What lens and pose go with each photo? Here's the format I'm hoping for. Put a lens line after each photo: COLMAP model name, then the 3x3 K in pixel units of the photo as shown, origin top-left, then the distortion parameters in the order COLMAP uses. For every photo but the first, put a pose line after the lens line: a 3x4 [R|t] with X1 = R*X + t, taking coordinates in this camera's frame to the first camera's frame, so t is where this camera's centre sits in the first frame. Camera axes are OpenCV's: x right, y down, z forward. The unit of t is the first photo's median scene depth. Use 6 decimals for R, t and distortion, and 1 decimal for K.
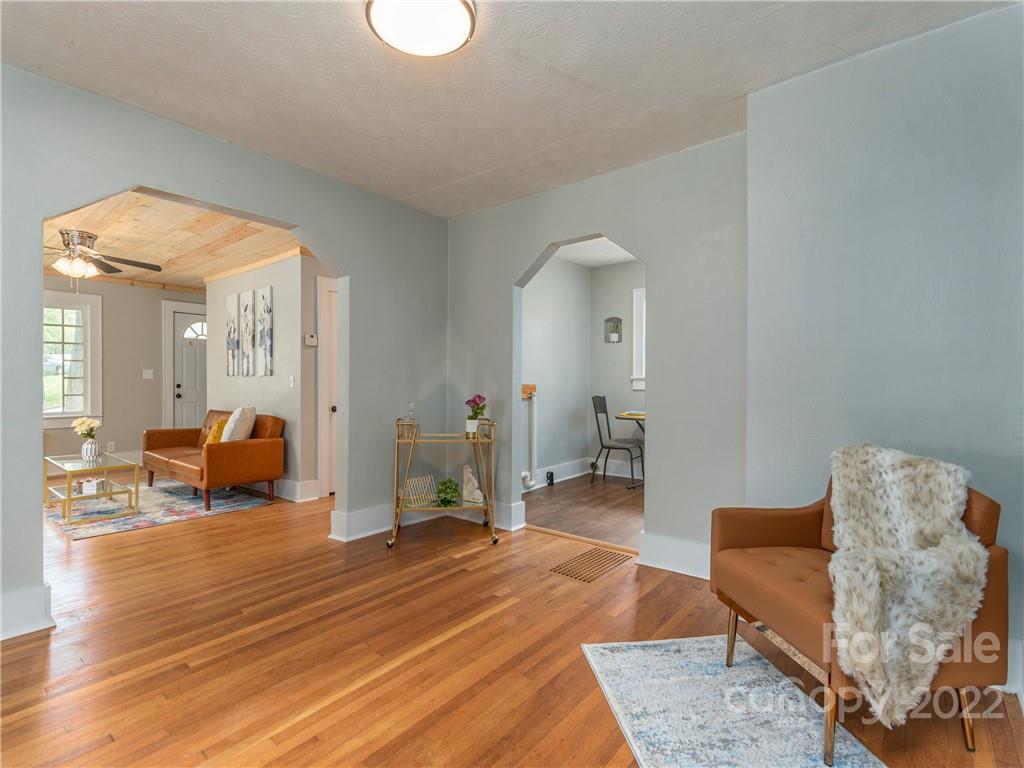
lens RADIAL K [[500.5, 0, 507.0], [0, 500.5, 381.0], [0, 0, 1]] dist [0.013221, 0.000436]
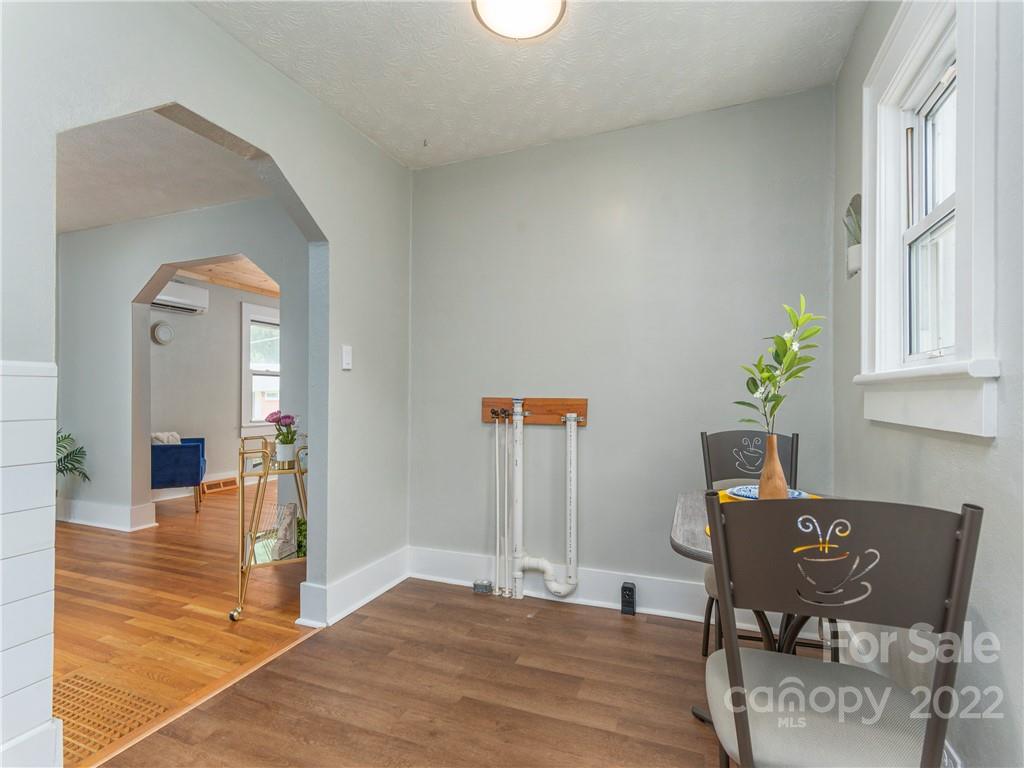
lens RADIAL K [[500.5, 0, 511.1], [0, 500.5, 385.6], [0, 0, 1]] dist [0.013221, 0.000436]
pose [[0.310028, -0.012450, -0.950646, 0.840771], [-0.006647, 0.999861, -0.015263, 0.005664], [0.950704, 0.011051, 0.309903, 1.250766]]
